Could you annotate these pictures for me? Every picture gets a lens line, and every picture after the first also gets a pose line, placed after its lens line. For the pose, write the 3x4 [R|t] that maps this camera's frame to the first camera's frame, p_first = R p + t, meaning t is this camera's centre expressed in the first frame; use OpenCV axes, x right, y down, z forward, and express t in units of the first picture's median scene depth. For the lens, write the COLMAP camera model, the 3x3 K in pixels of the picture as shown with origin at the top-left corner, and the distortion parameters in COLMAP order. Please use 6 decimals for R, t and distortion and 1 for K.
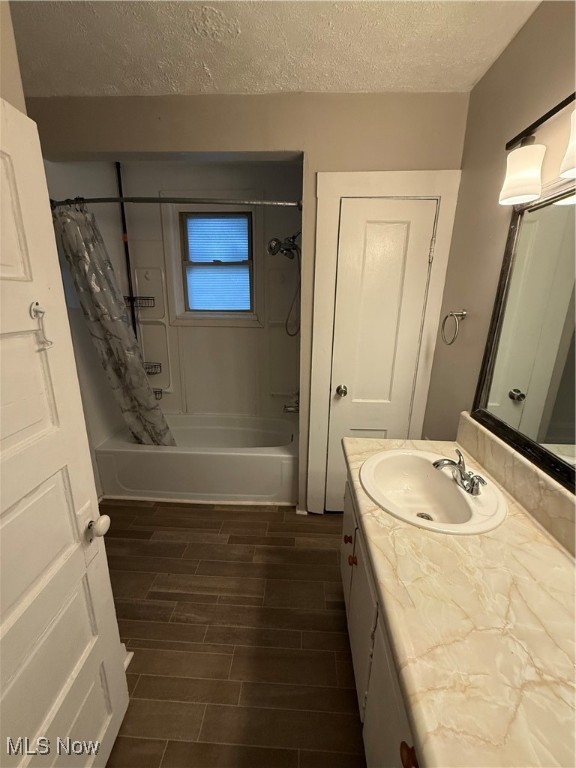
lens RADIAL K [[303.6, 0, 286.0], [0, 303.6, 385.2], [0, 0, 1]] dist [-0.000424, 0.000403]
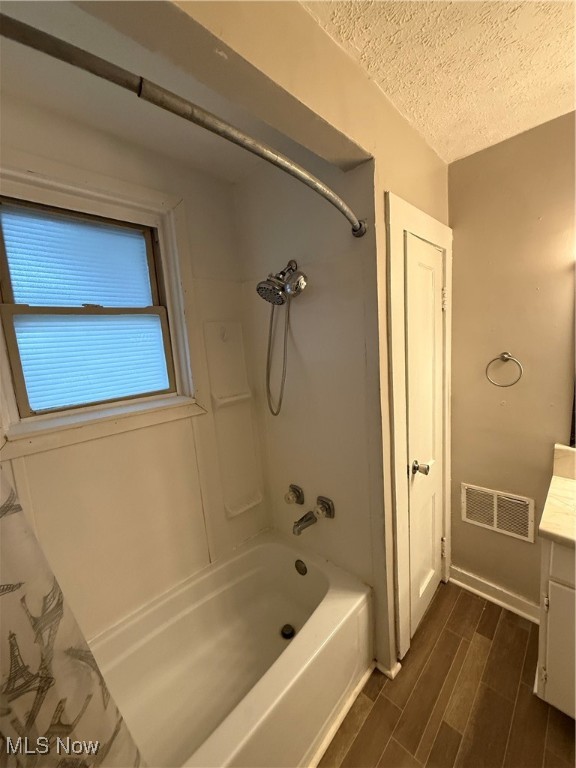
lens RADIAL K [[303.6, 0, 289.6], [0, 303.6, 381.4], [0, 0, 1]] dist [-0.000424, 0.000403]
pose [[0.654988, -0.152667, 0.740057, -0.542914], [0.281399, 0.958214, -0.051381, -0.233093], [-0.701289, 0.241905, 0.670579, 0.631722]]
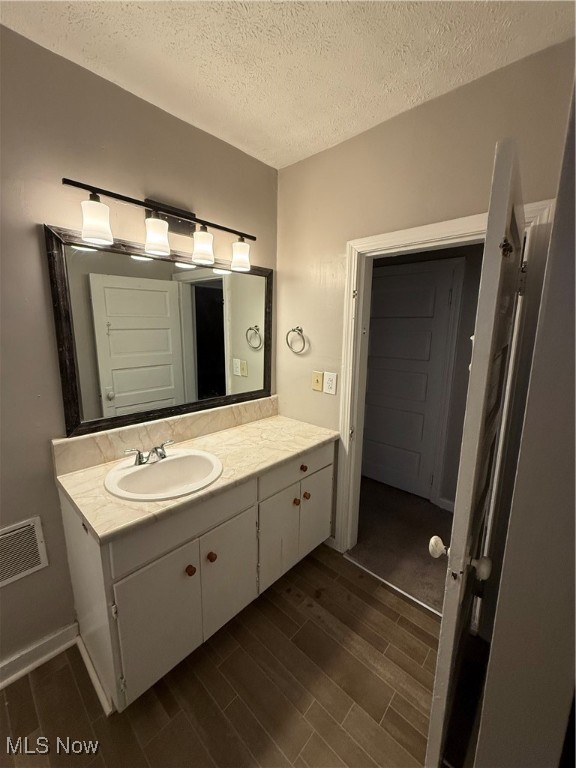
lens RADIAL K [[303.6, 0, 288.9], [0, 303.6, 382.5], [0, 0, 1]] dist [-0.000424, 0.000403]
pose [[-0.777777, -0.143484, 0.611944, -0.344696], [0.149653, 0.903322, 0.402011, -0.231811], [-0.610465, 0.404254, -0.681110, 0.794357]]
